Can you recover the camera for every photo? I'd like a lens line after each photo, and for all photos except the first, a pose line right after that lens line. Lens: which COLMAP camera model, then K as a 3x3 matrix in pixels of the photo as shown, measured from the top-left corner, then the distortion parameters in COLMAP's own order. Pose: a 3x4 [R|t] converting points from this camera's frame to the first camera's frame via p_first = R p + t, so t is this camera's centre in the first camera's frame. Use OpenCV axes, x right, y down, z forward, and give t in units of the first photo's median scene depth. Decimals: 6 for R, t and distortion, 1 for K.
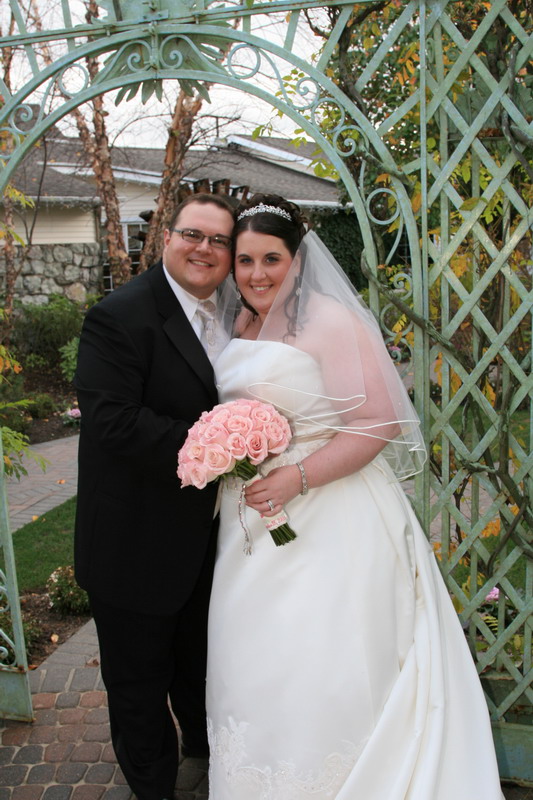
lens RADIAL K [[857.7, 0, 266.7], [0, 857.7, 400.8], [0, 0, 1]] dist [-0.080067, 0.000000]
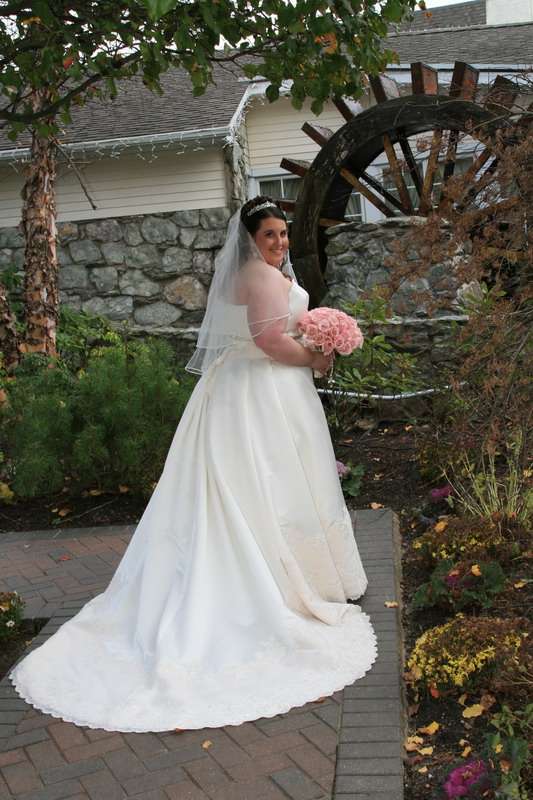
lens RADIAL K [[1034.7, 0, 263.4], [0, 1034.7, 400.6], [0, 0, 1]] dist [-0.011626, 0.000000]
pose [[0.750955, 0.085955, -0.654735, 0.323854], [-0.058659, 0.996256, 0.063511, -0.101790], [0.657743, -0.009287, 0.753185, 0.486289]]
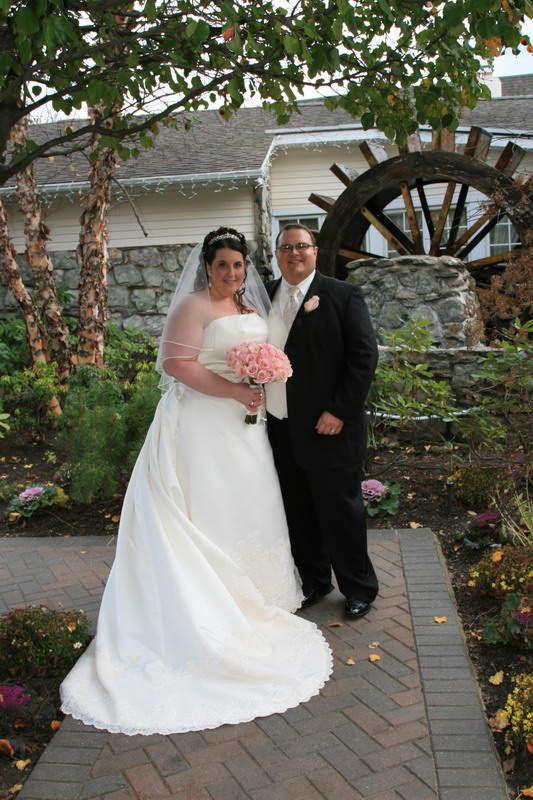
lens RADIAL K [[857.7, 0, 269.7], [0, 857.7, 401.1], [0, 0, 1]] dist [-0.080067, 0.000000]
pose [[0.758721, 0.112733, -0.641587, 0.277380], [-0.098693, 0.993435, 0.057844, -0.103065], [0.643896, 0.019433, 0.764866, 0.506798]]
